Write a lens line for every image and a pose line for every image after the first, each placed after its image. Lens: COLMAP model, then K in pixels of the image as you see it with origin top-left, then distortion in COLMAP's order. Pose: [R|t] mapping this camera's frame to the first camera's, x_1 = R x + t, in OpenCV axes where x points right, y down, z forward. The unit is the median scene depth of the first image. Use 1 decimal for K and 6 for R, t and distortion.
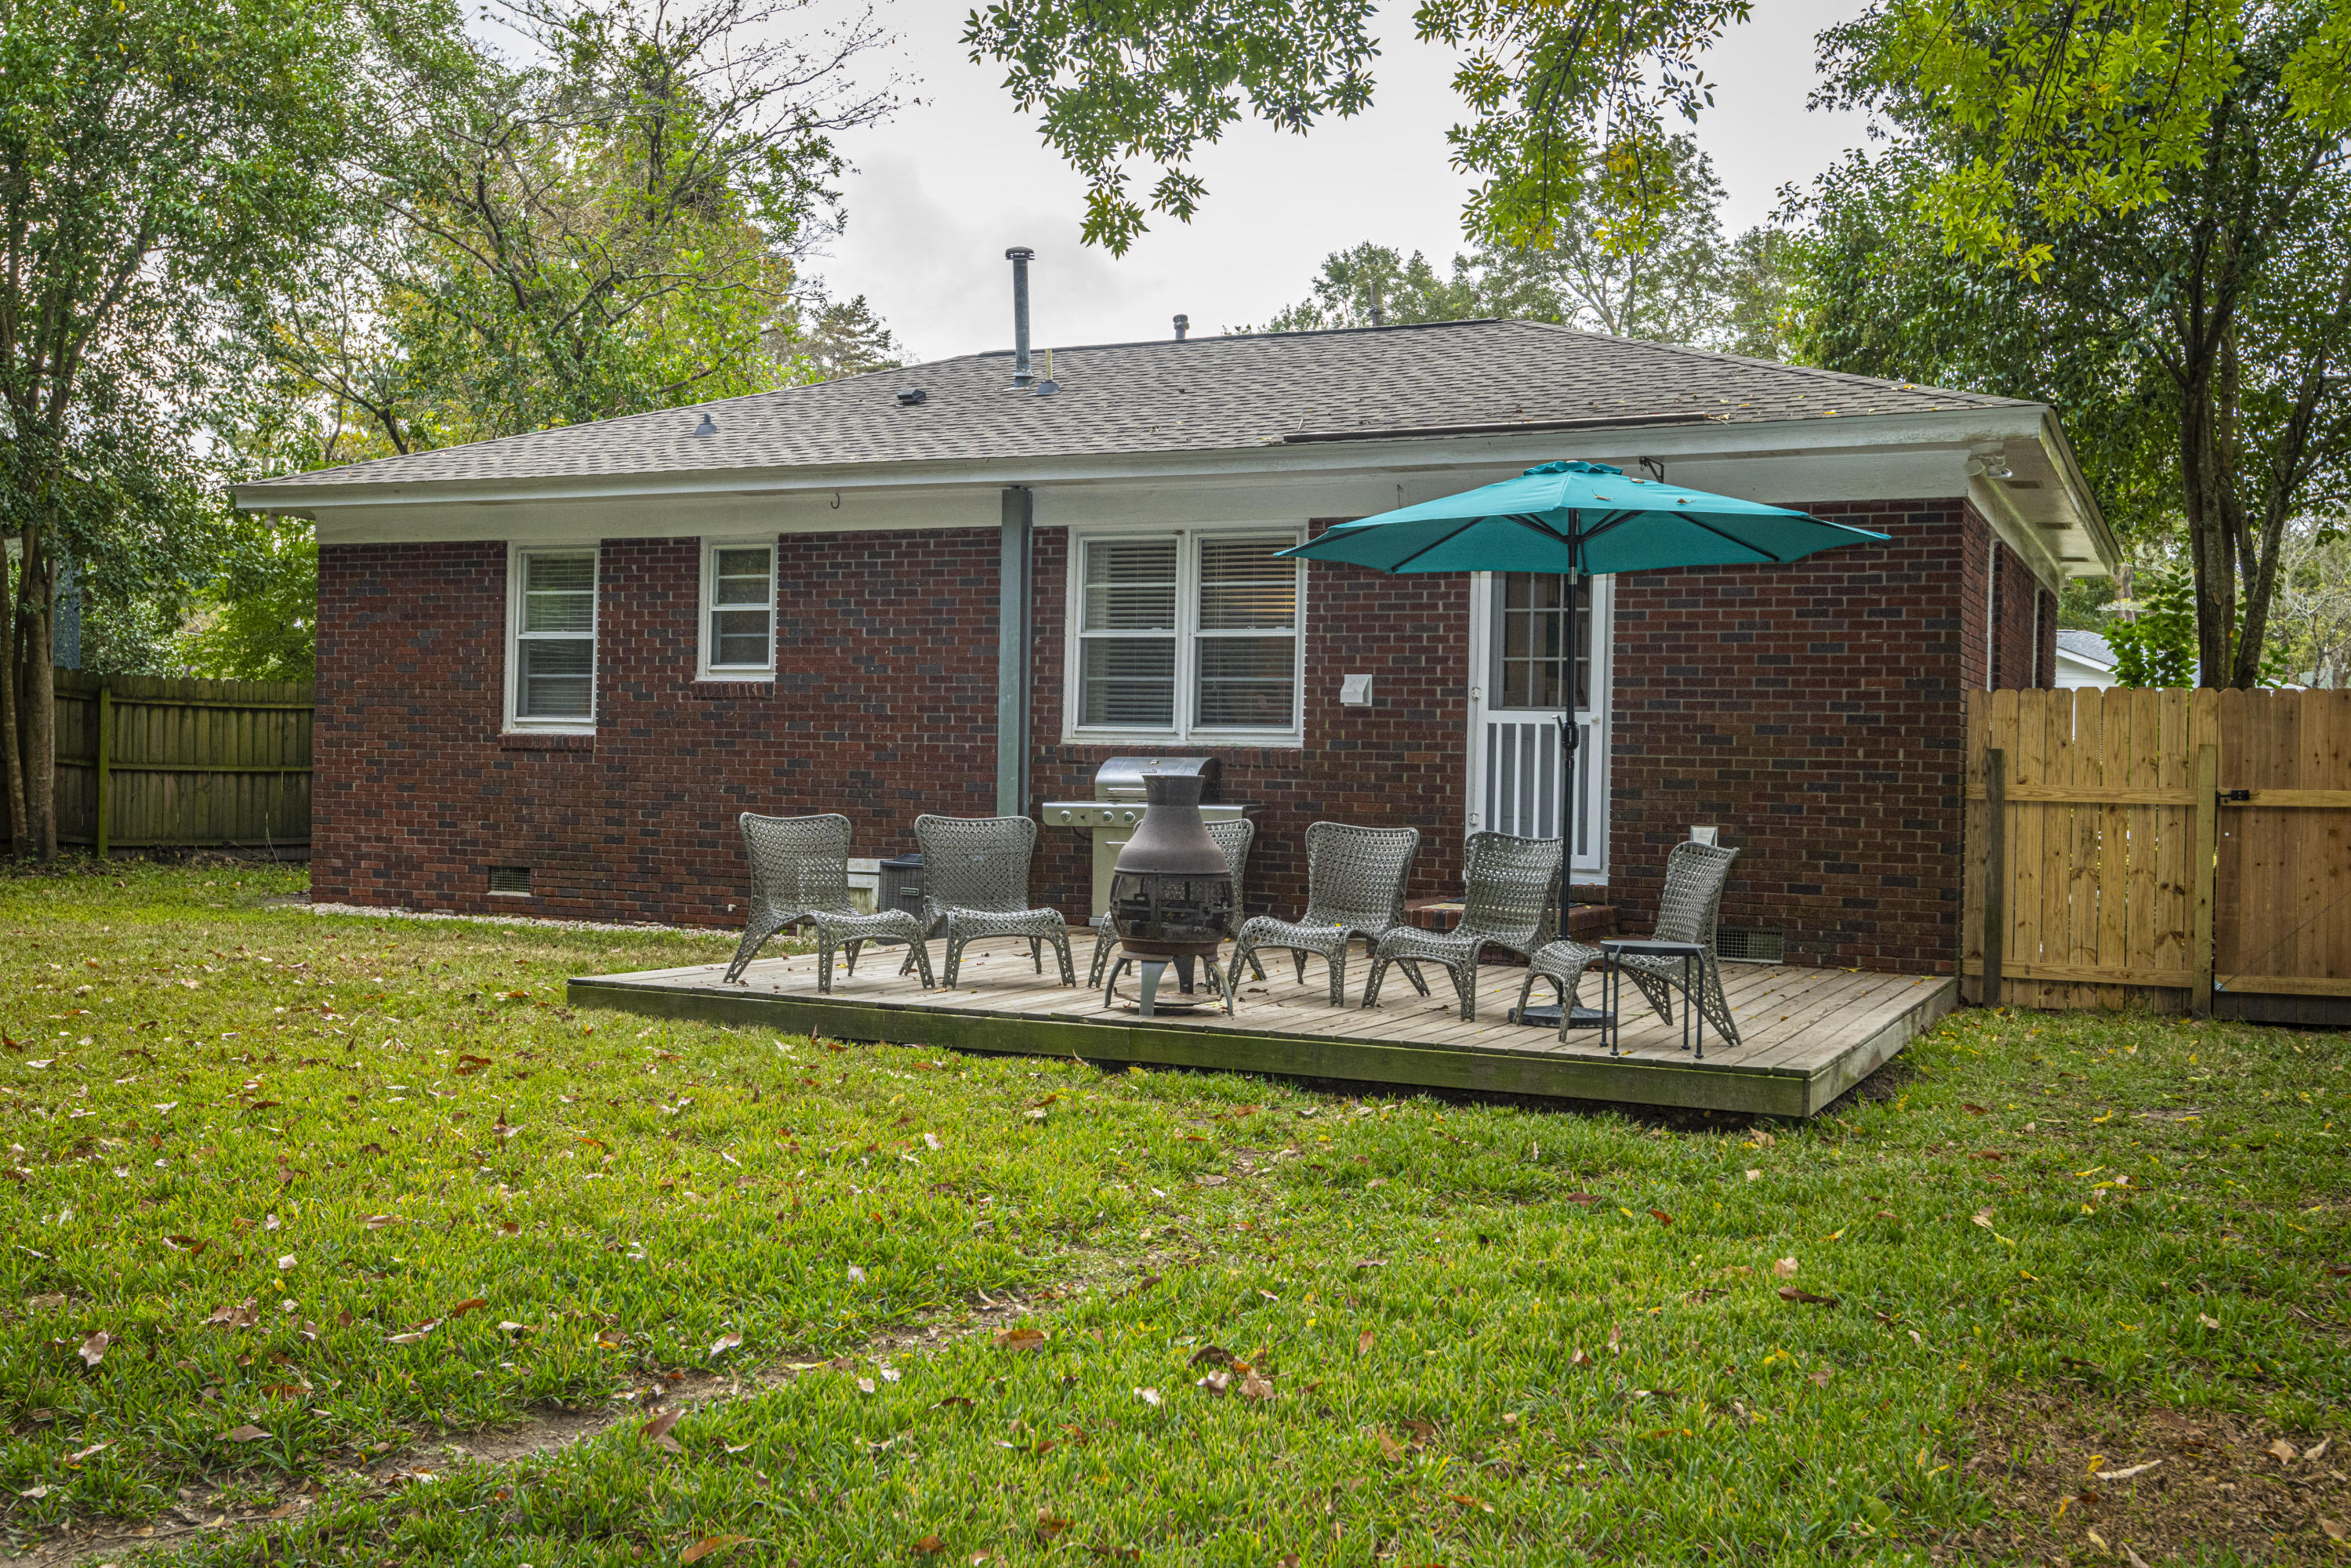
lens RADIAL K [[2274.6, 0, 1173.2], [0, 2274.6, 785.5], [0, 0, 1]] dist [0.019094, 0.000000]
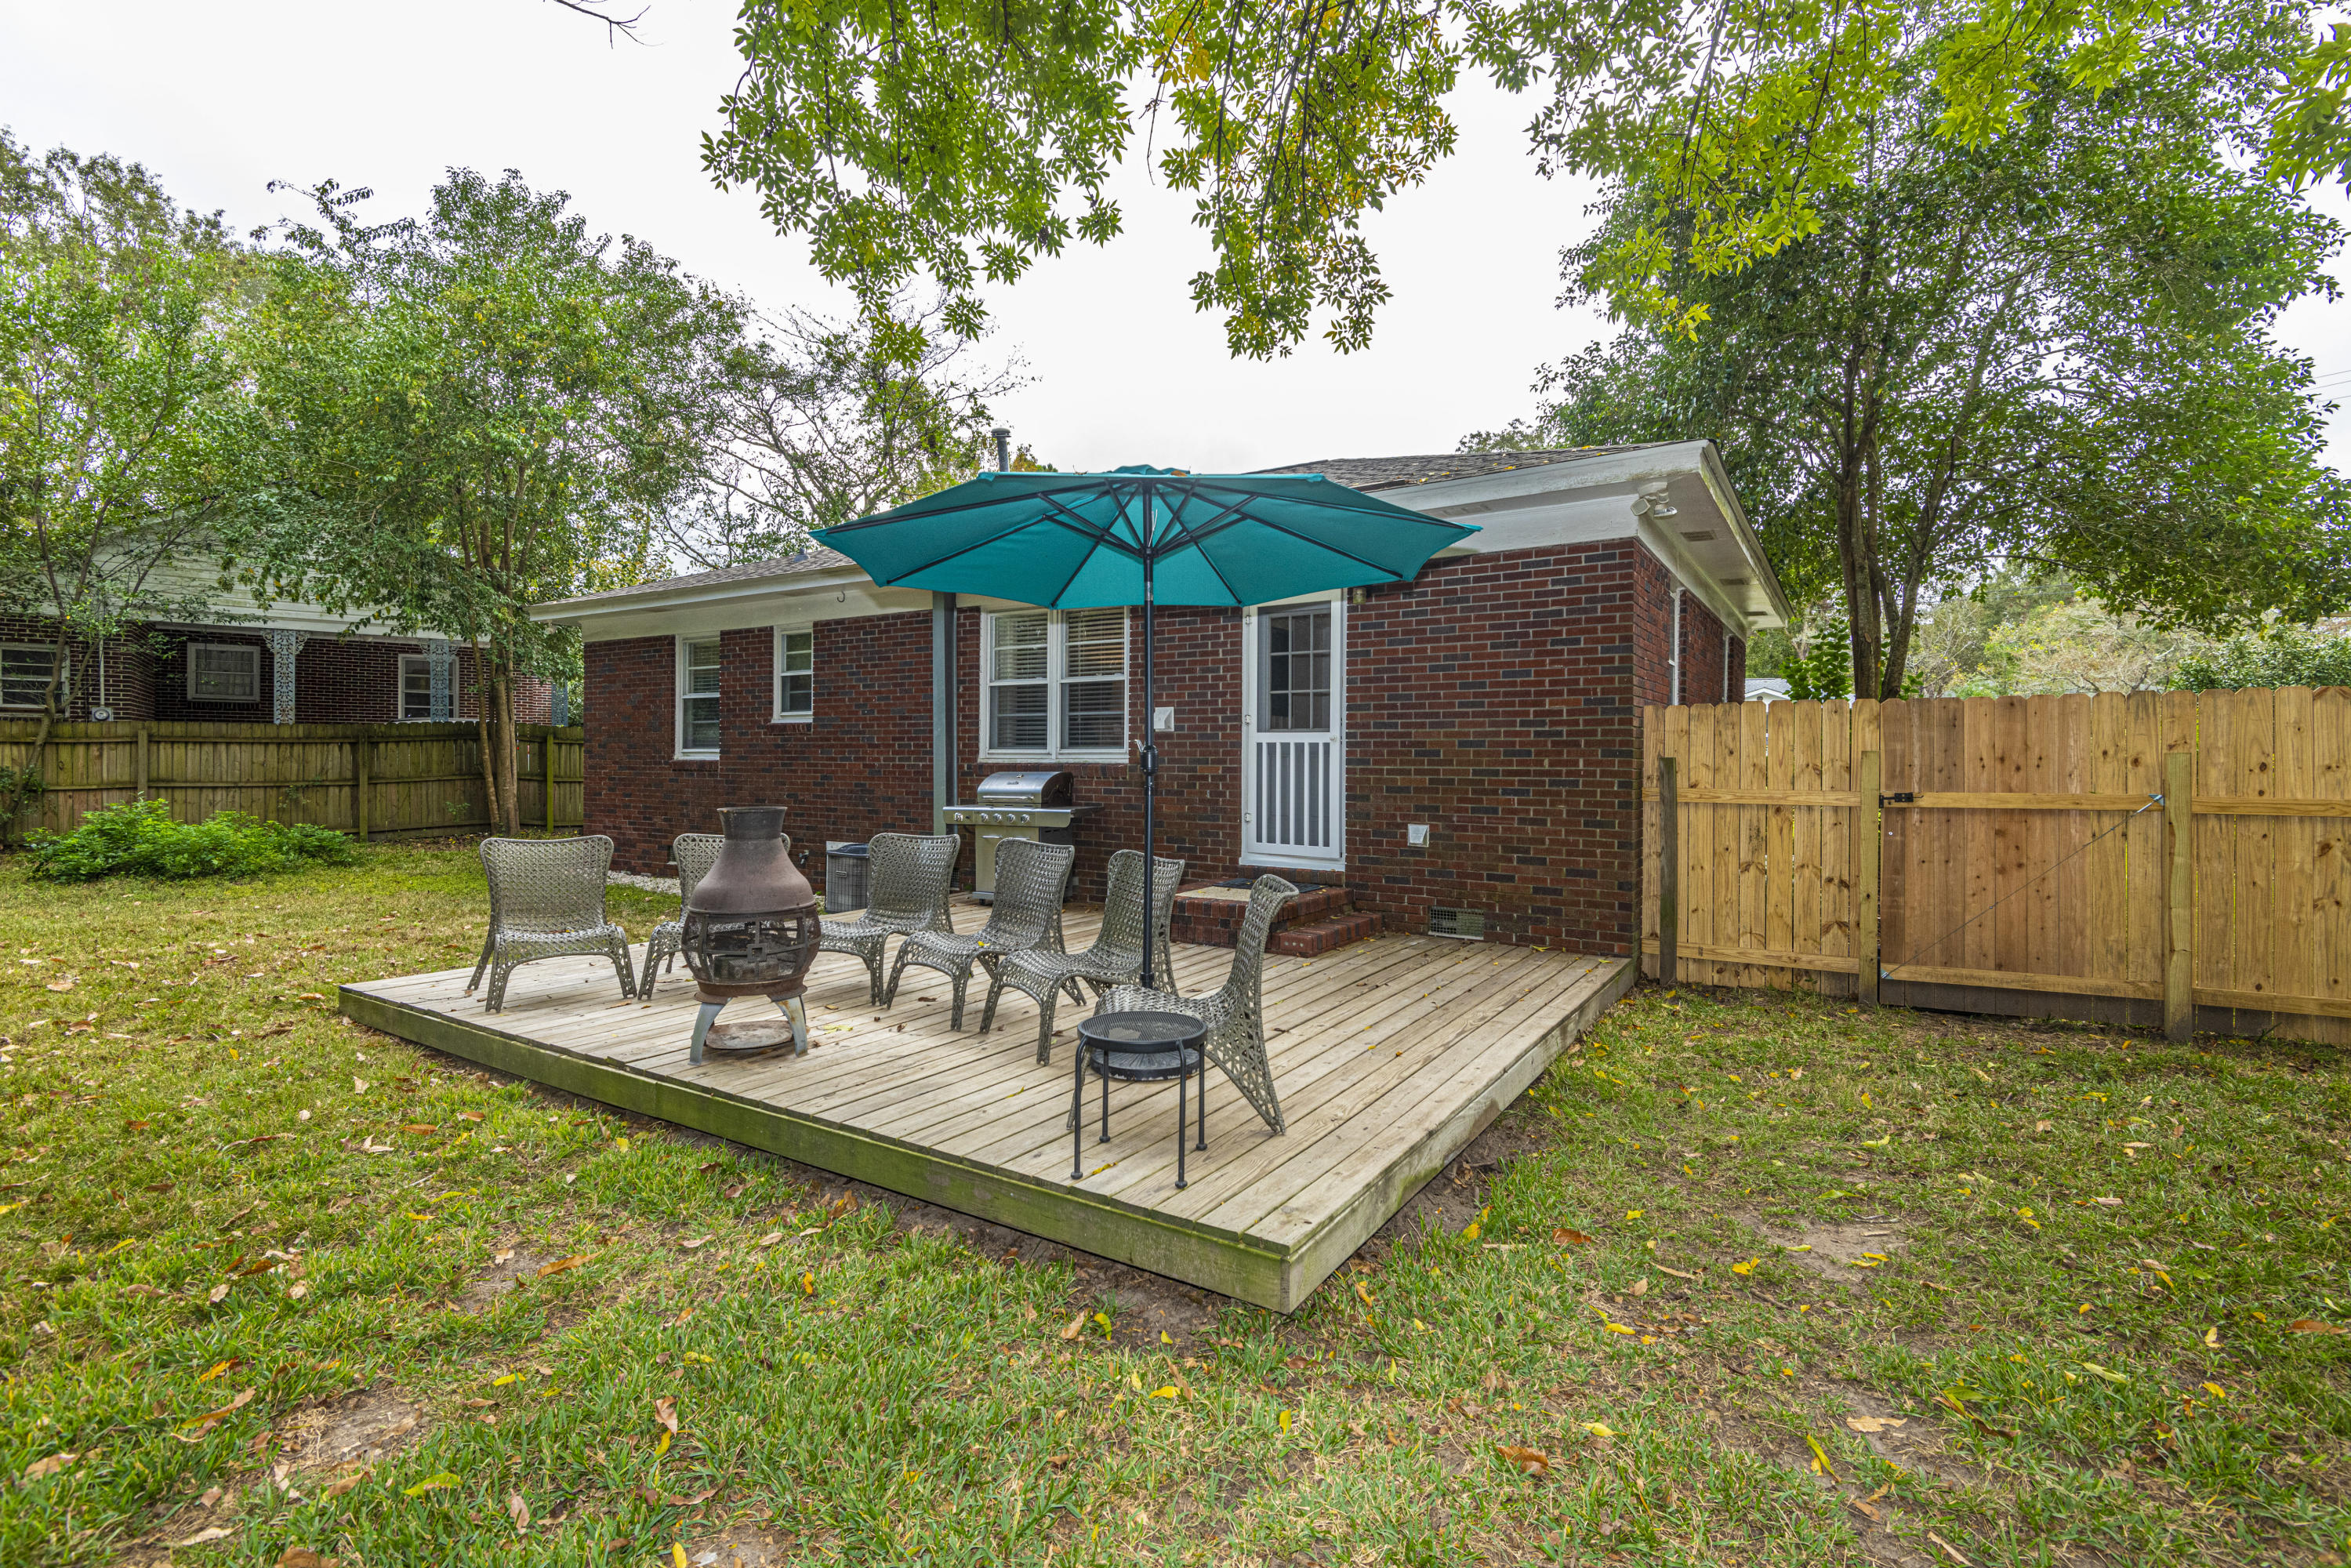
lens RADIAL K [[1056.5, 0, 1179.6], [0, 1056.5, 770.8], [0, 0, 1]] dist [0.024603, -0.012213]
pose [[0.990305, -0.015982, -0.137984, 0.178222], [0.016355, 0.999865, 0.001567, -0.013132], [0.137941, -0.003809, 0.990433, 0.408459]]
